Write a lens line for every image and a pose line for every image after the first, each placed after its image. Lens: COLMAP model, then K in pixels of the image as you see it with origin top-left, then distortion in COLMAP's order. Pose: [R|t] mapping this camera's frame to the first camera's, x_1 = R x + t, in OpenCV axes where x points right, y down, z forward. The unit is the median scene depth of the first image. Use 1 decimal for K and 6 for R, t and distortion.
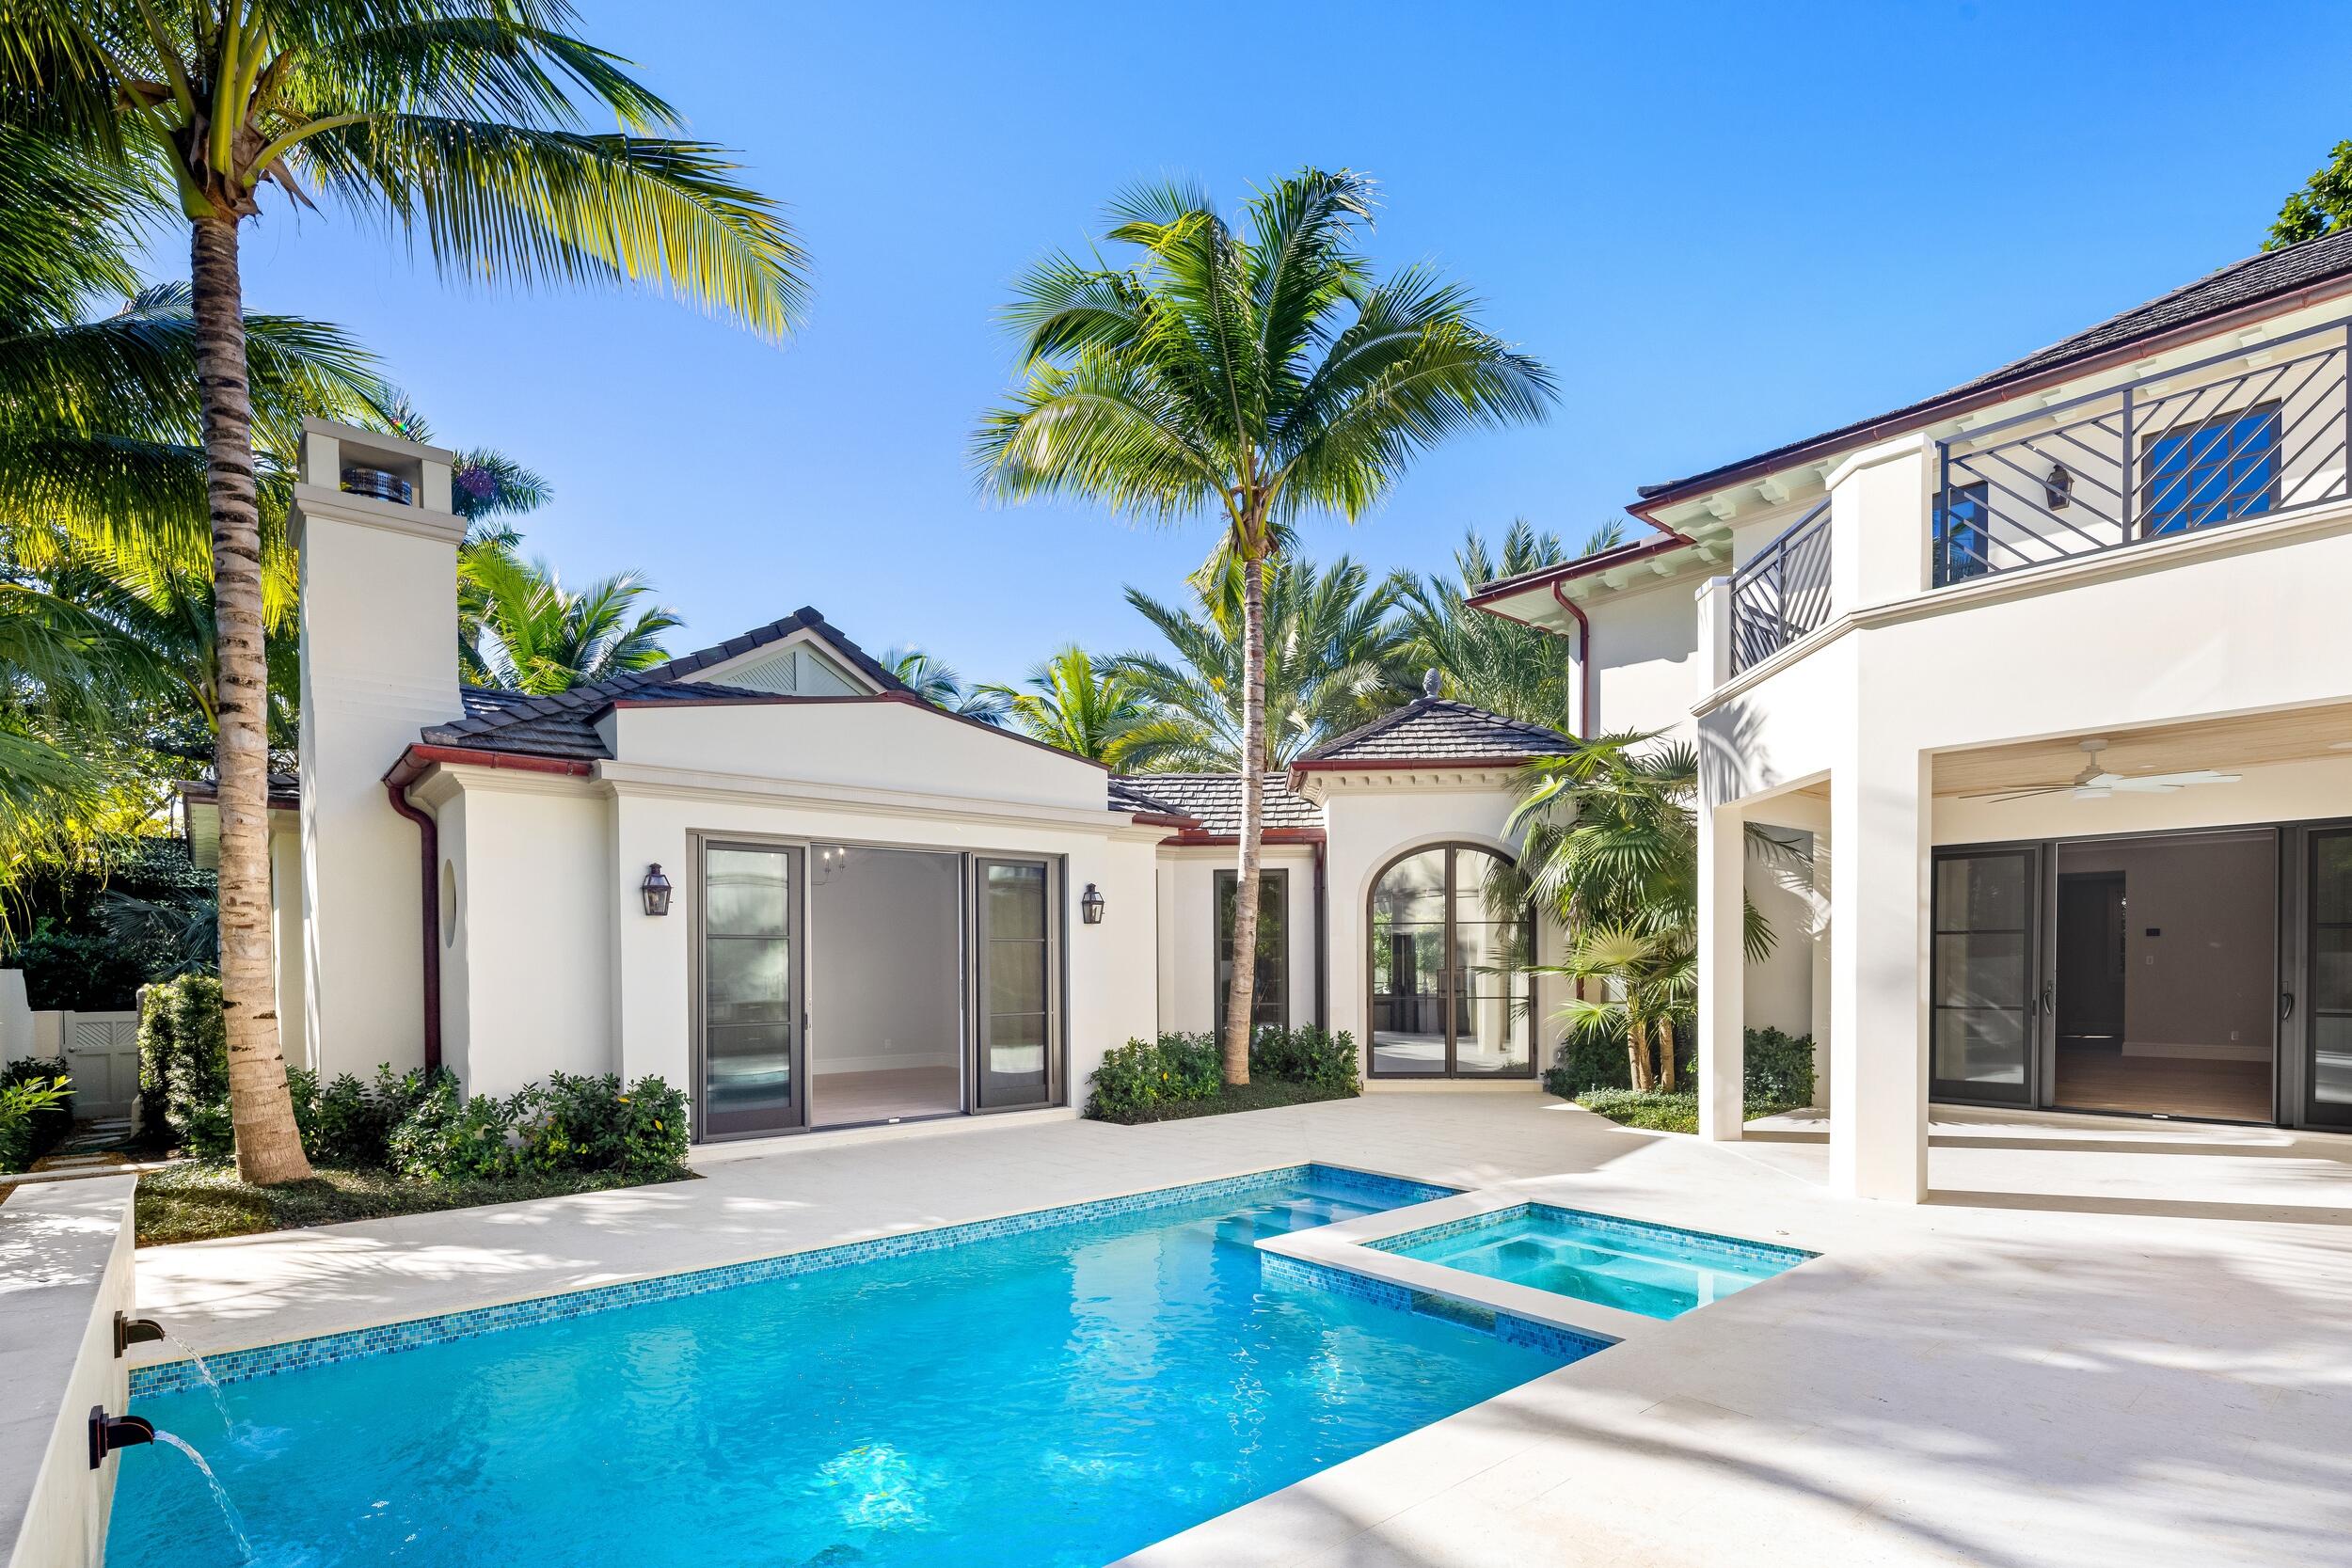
lens RADIAL K [[1143.6, 0, 1196.4], [0, 1143.6, 769.2], [0, 0, 1]] dist [0.001365, 0.000292]
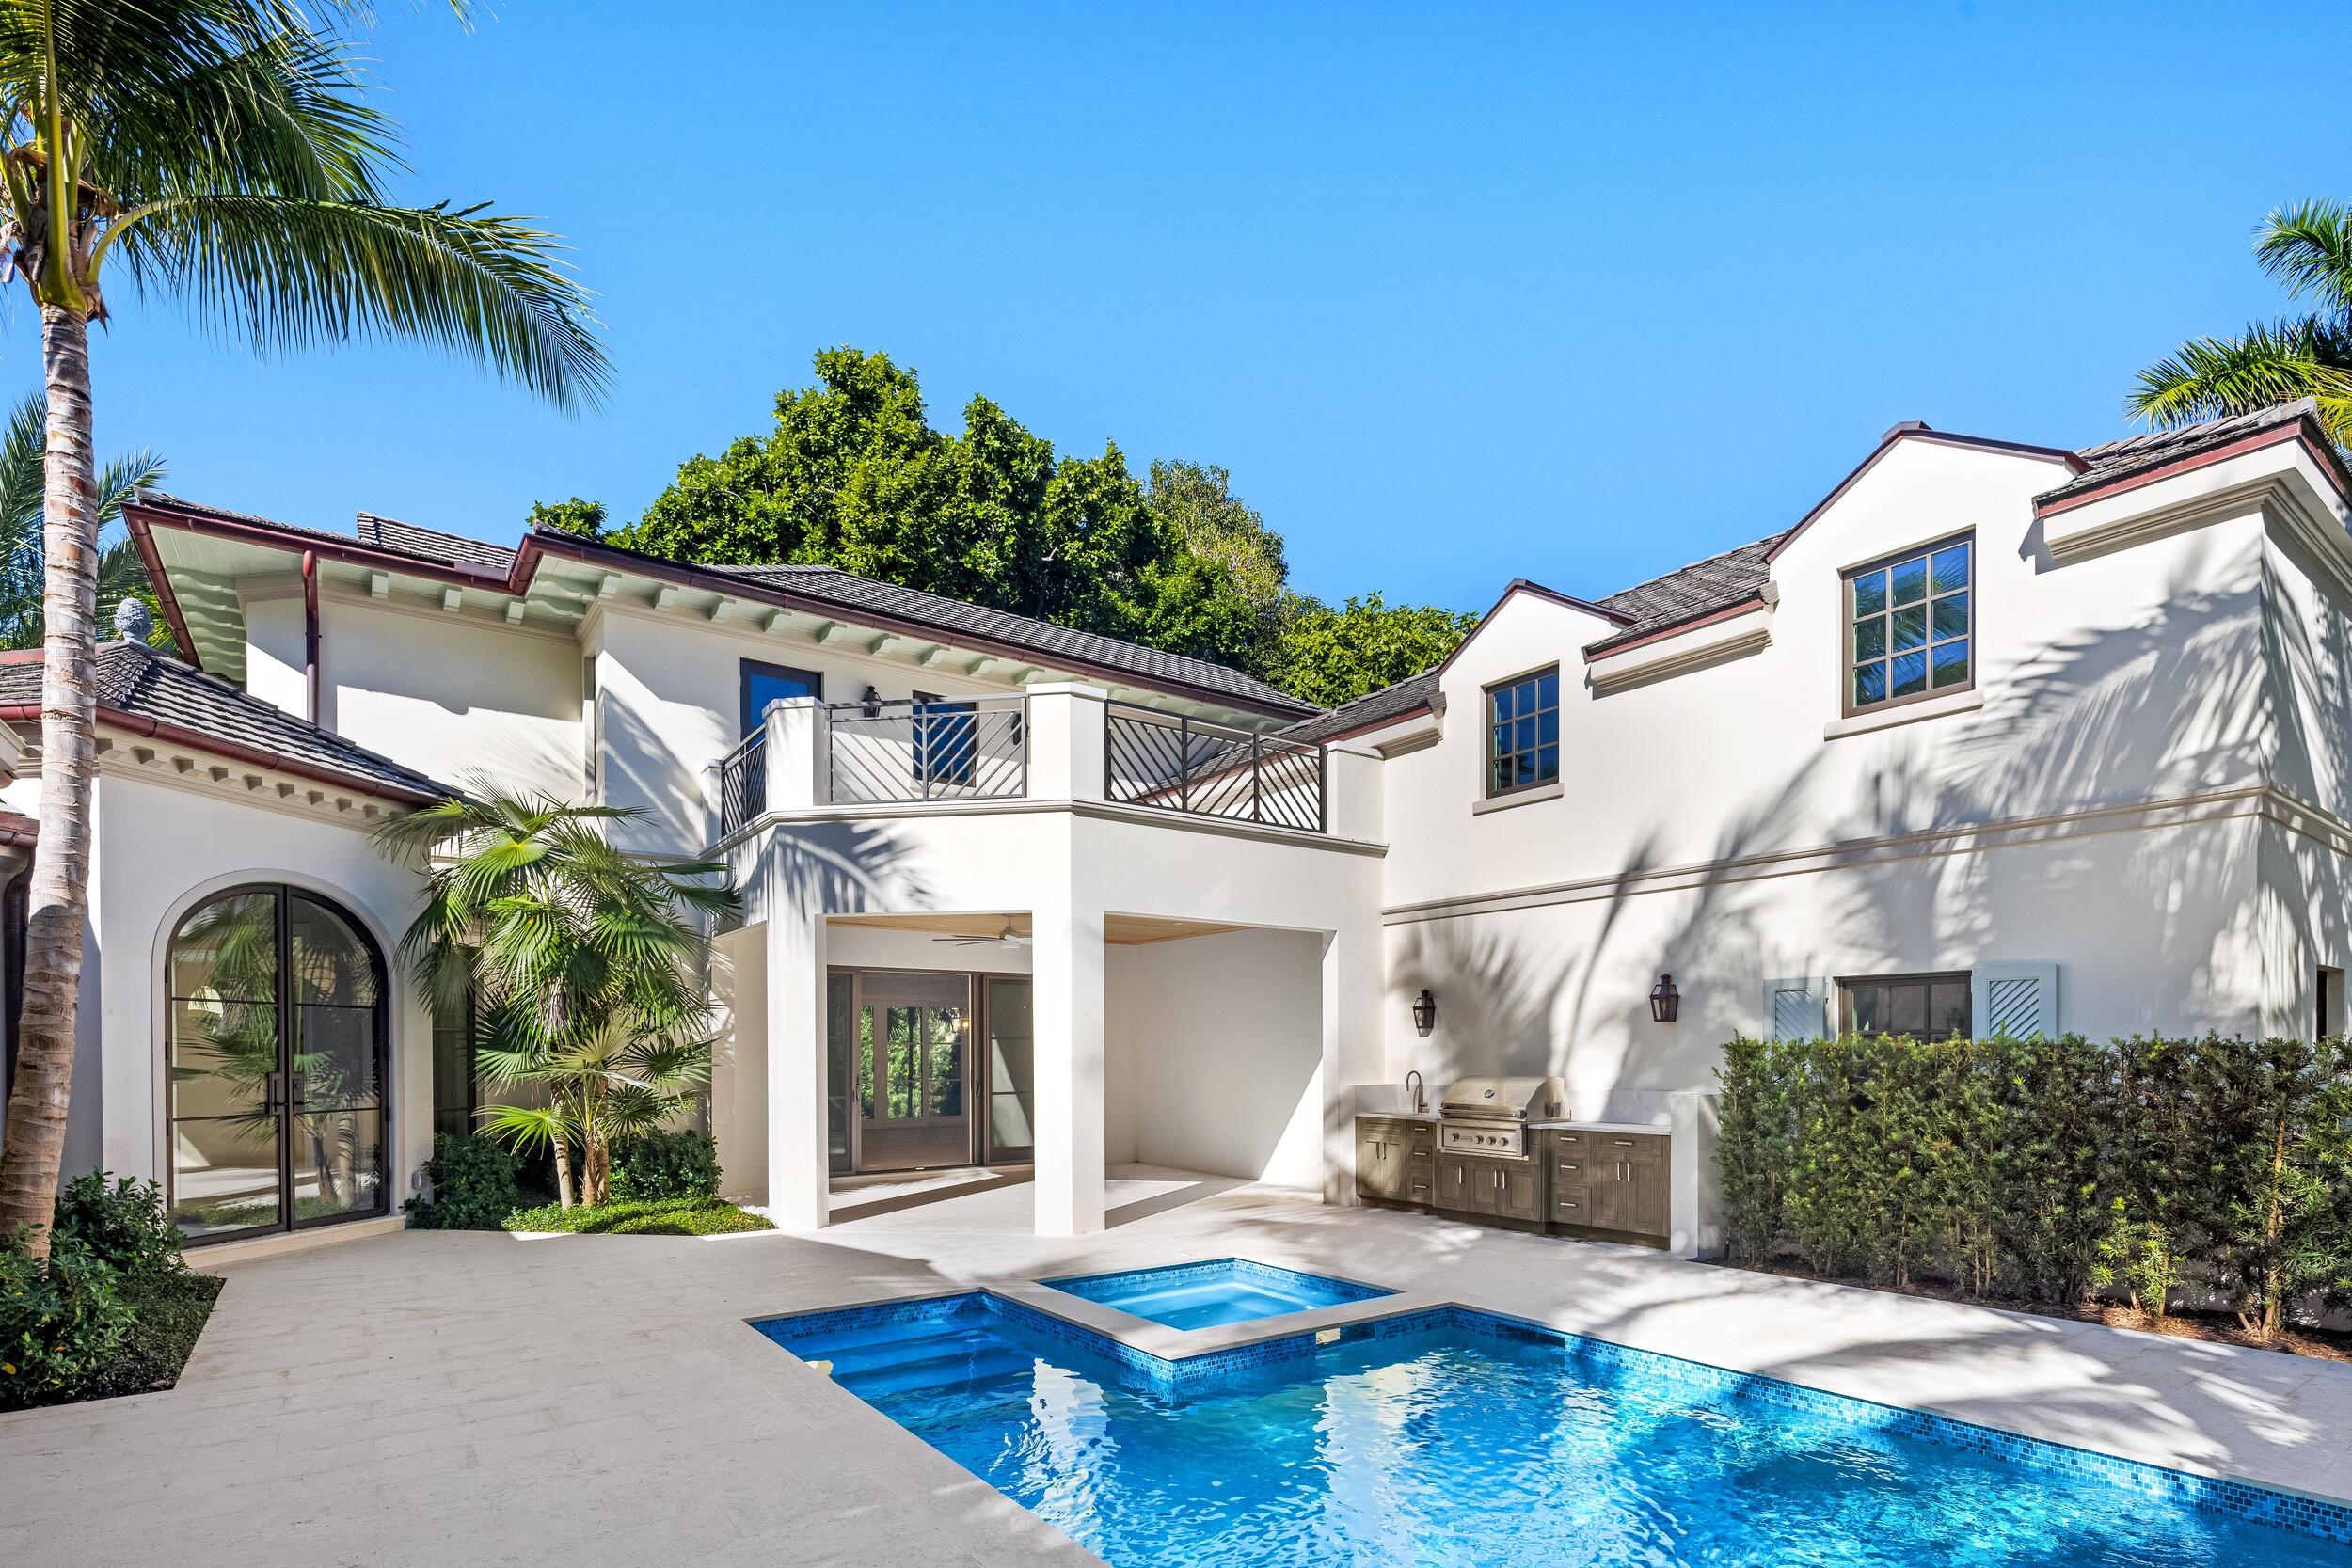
lens RADIAL K [[1143.6, 0, 1196.4], [0, 1143.6, 769.2], [0, 0, 1]] dist [0.001365, 0.000292]
pose [[0.077836, 0.242066, 0.967133, -0.474606], [-0.166493, 0.959609, -0.226784, 0.070386], [-0.982966, -0.143369, 0.114994, 0.431849]]
